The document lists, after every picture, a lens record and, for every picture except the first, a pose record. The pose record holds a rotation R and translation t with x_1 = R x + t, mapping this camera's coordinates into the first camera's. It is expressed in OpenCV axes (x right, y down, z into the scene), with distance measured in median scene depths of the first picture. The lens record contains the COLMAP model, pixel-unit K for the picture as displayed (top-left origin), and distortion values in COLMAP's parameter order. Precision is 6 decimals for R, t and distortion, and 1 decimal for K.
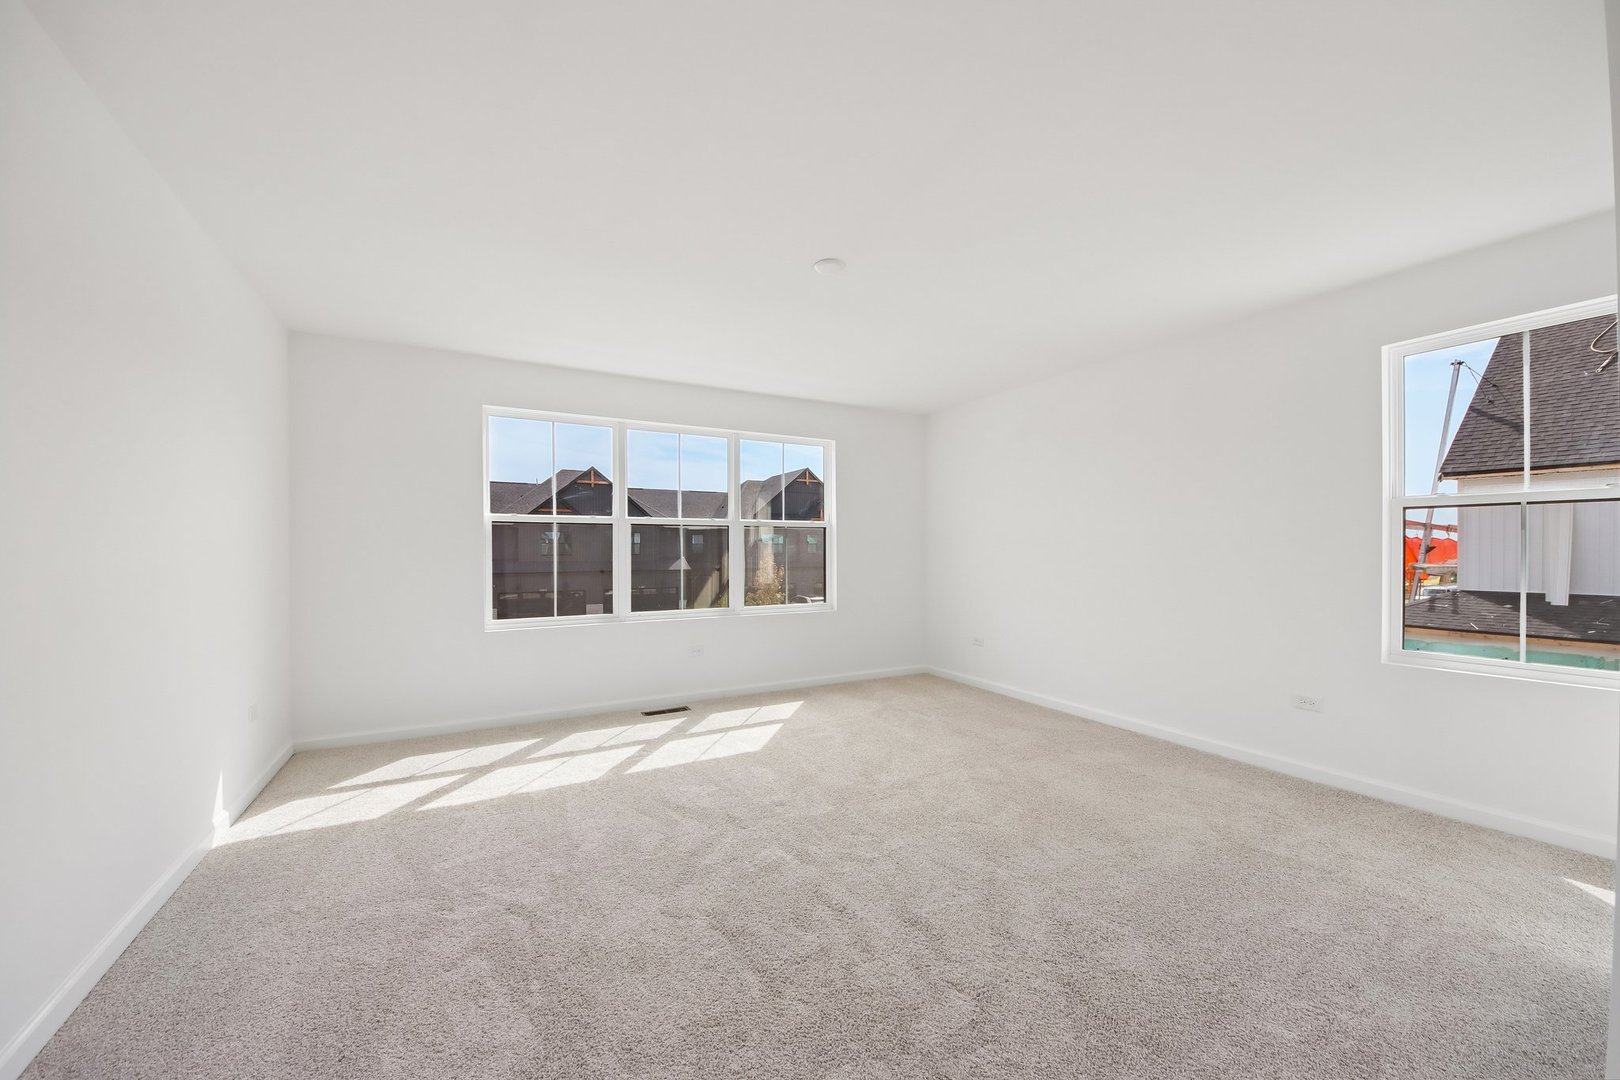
lens RADIAL K [[603.6, 0, 802.2], [0, 603.6, 546.6], [0, 0, 1]] dist [0.055701, -0.030171]
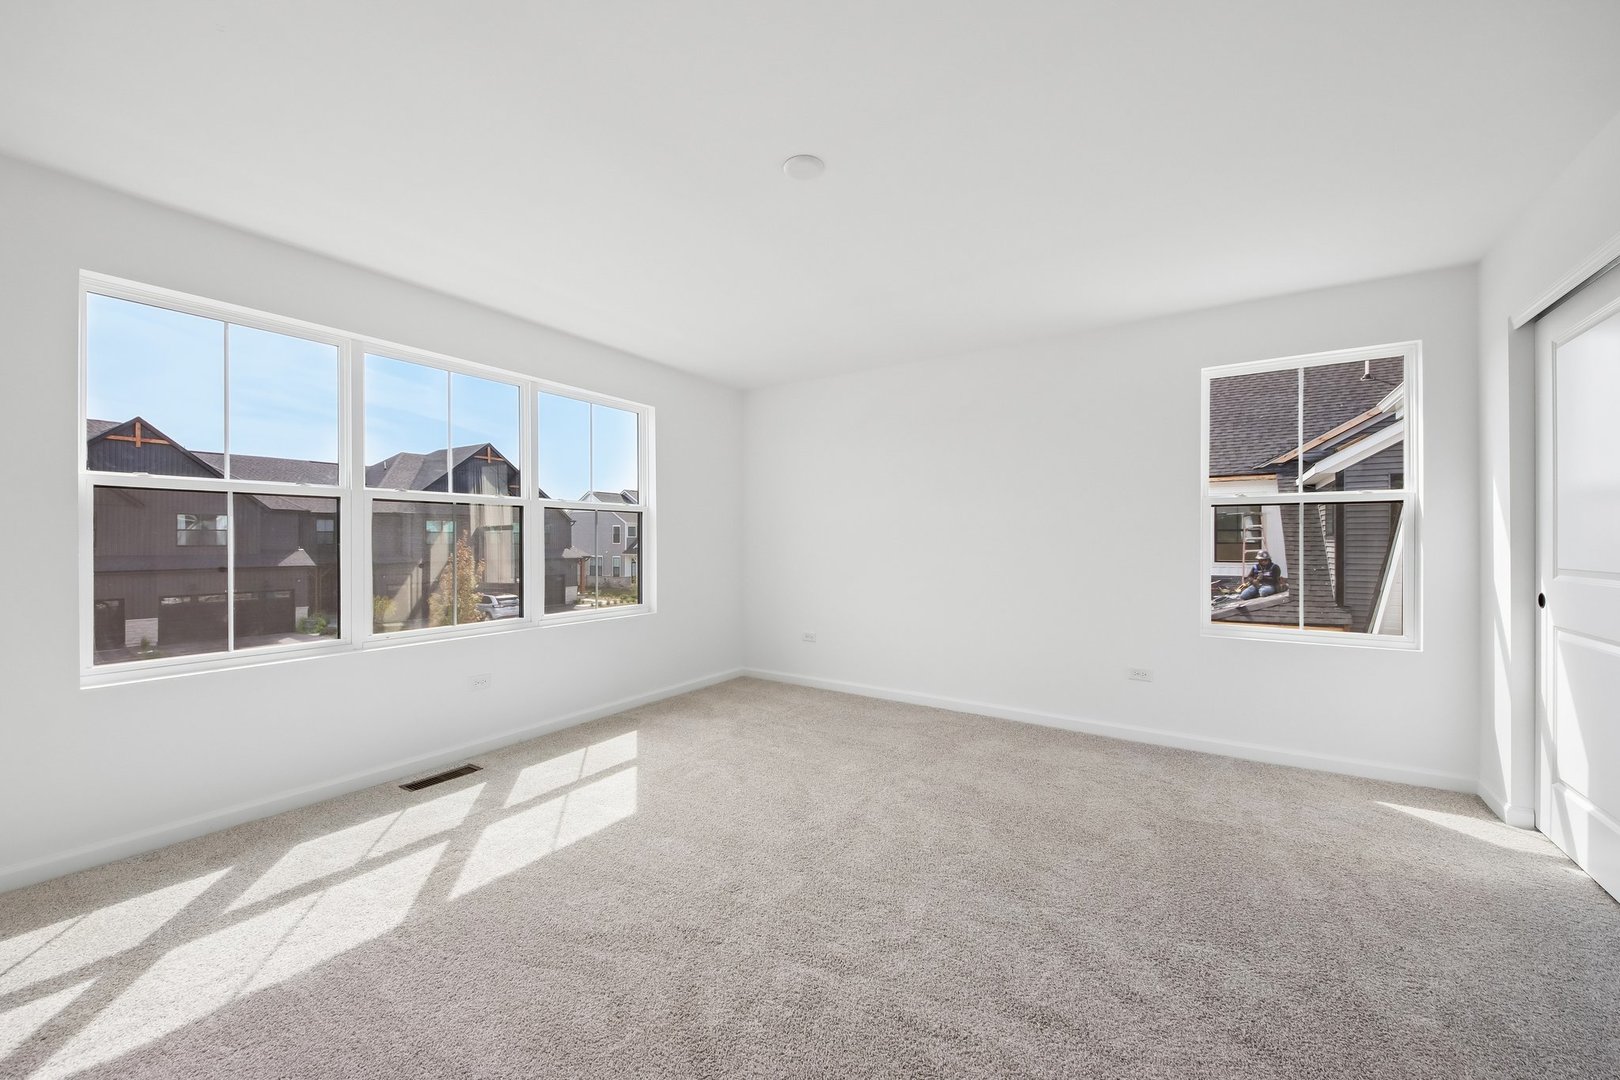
lens RADIAL K [[617.0, 0, 802.4], [0, 617.0, 540.3], [0, 0, 1]] dist [0.054879, -0.028346]
pose [[0.881583, 0.001850, 0.472025, -0.235761], [-0.004434, 0.999981, 0.004362, 0.002052], [-0.472008, -0.005938, 0.881574, 0.225784]]
